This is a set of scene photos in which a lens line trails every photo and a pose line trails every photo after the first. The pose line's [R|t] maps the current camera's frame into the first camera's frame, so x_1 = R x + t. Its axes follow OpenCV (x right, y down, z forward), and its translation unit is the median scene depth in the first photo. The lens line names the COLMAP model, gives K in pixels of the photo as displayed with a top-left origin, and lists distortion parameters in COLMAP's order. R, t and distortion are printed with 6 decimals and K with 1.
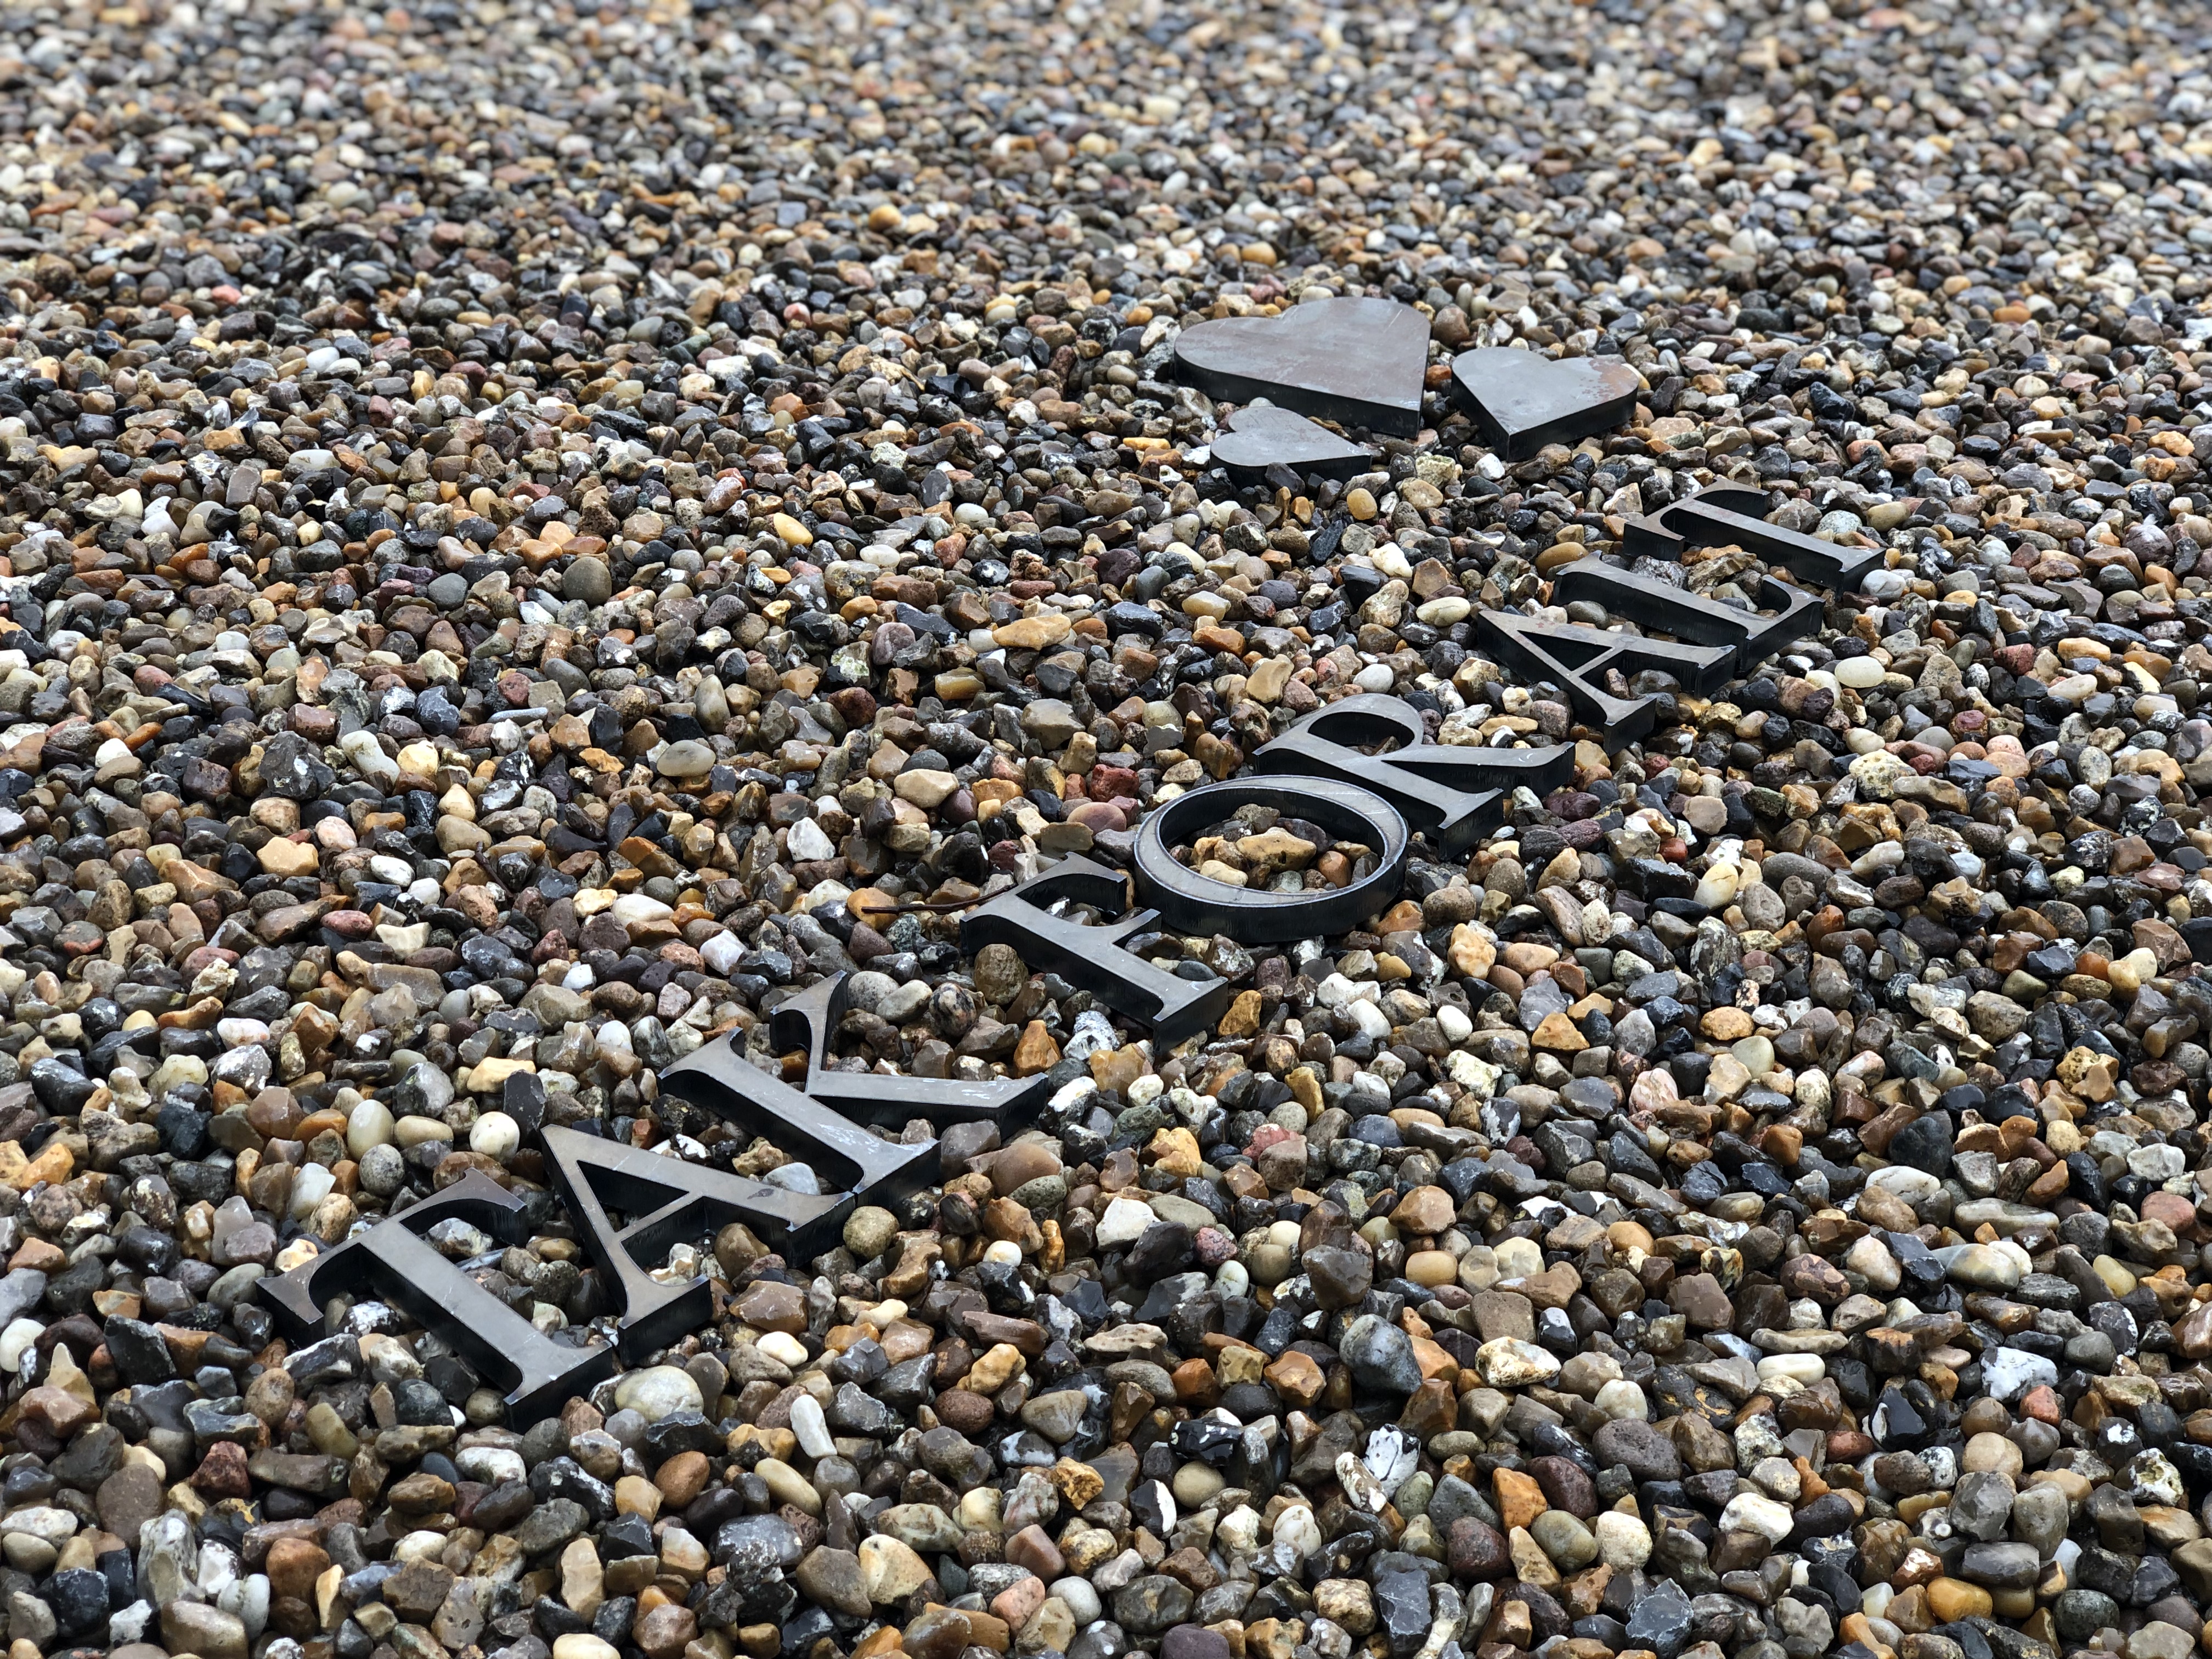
lens RADIAL K [[3381.8, 0, 1105.3], [0, 3381.8, 829.7], [0, 0, 1]] dist [0.009706, 0.000000]
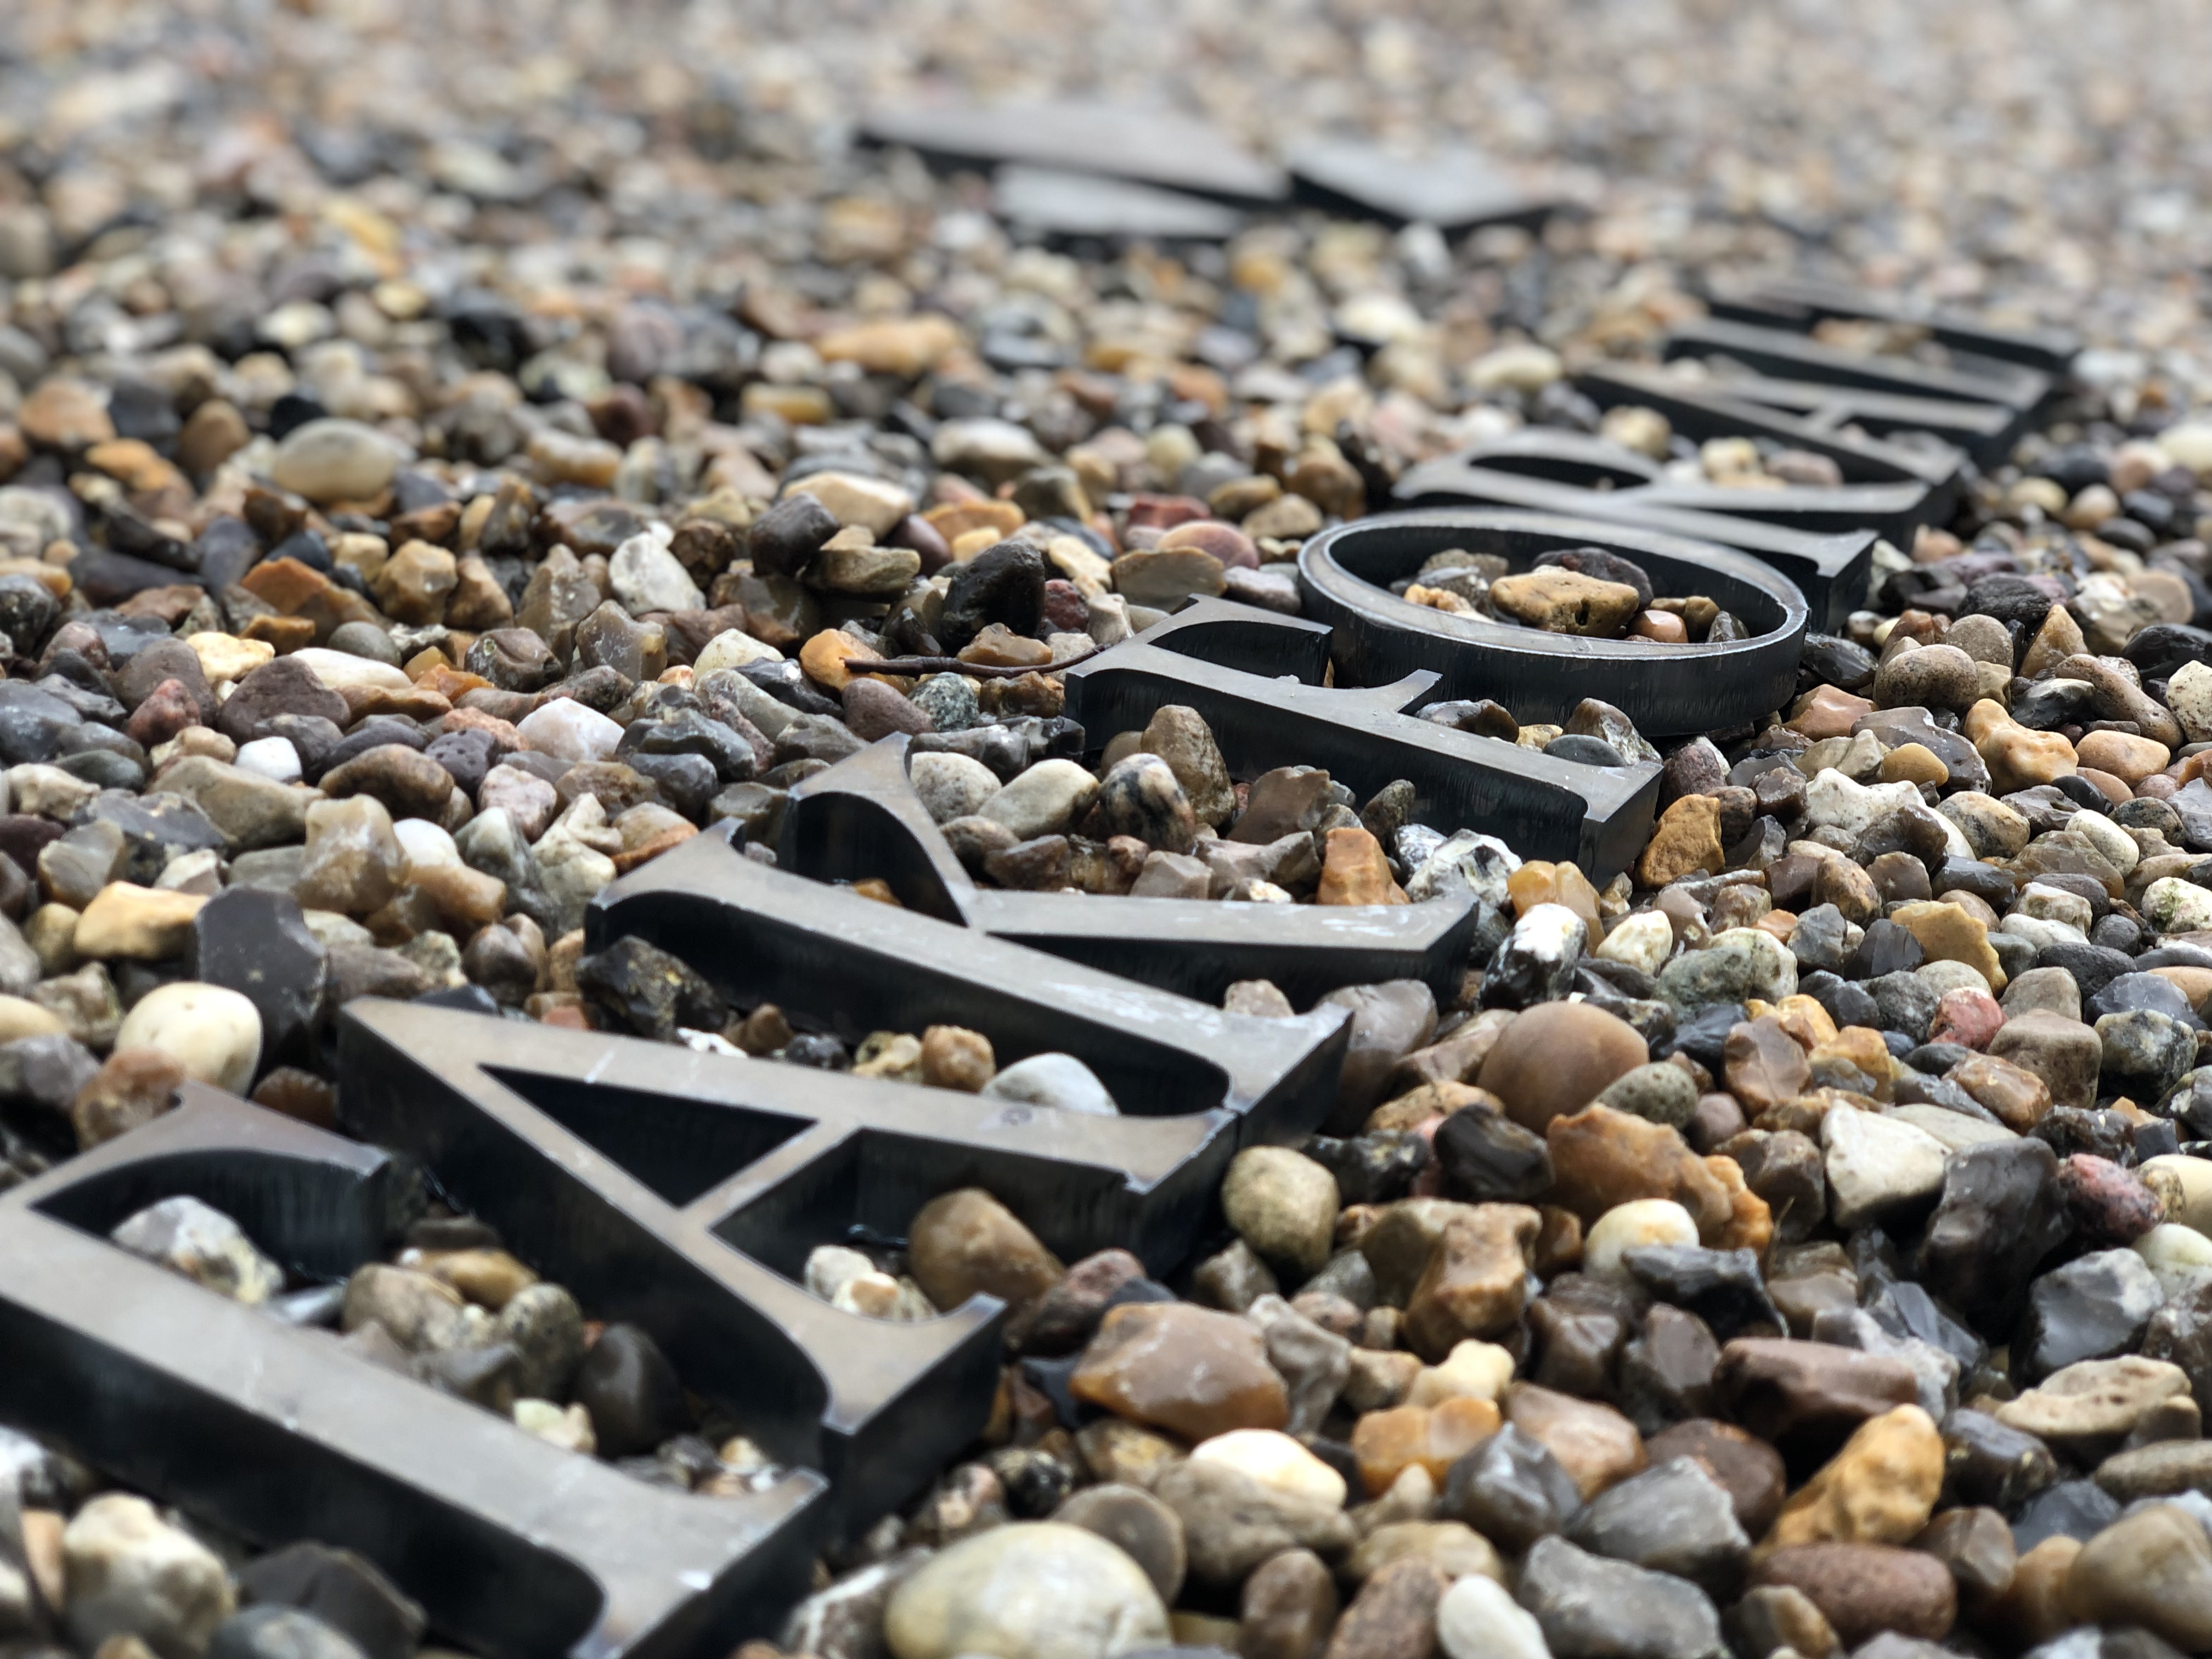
lens RADIAL K [[3381.8, 0, 1105.8], [0, 3381.8, 827.7], [0, 0, 1]] dist [0.009706, 0.000000]
pose [[0.948601, -0.011410, 0.316270, -0.200851], [0.063196, 0.986052, -0.153973, 0.129161], [-0.310102, 0.166046, 0.936091, 0.618585]]
